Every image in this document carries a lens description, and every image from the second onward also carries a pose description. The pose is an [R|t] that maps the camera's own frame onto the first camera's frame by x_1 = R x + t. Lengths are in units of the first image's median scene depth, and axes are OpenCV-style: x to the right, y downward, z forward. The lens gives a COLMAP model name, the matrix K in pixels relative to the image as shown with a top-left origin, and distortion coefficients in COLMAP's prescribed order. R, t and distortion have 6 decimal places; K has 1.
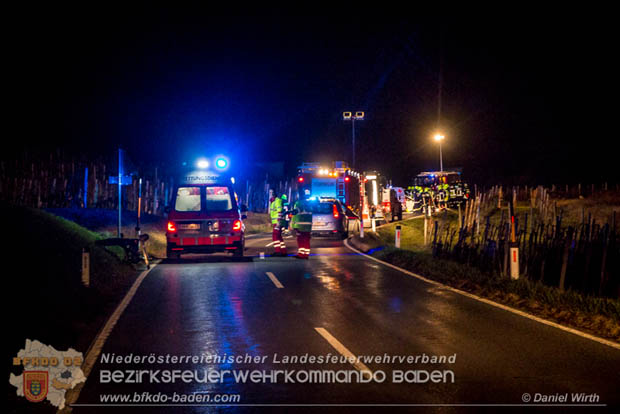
lens RADIAL K [[1797.3, 0, 310.0], [0, 1797.3, 207.0], [0, 0, 1]] dist [-0.055295, 0.000000]
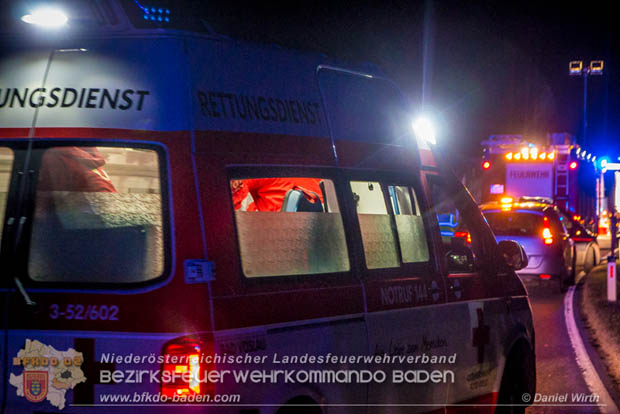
lens RADIAL K [[1662.8, 0, 309.4], [0, 1662.8, 207.1], [0, 0, 1]] dist [0.237198, 0.000000]
pose [[0.990764, 0.015761, -0.134680, 0.009965], [-0.015503, 0.999875, 0.002967, -0.003477], [0.134710, -0.000851, 0.990885, 0.496245]]
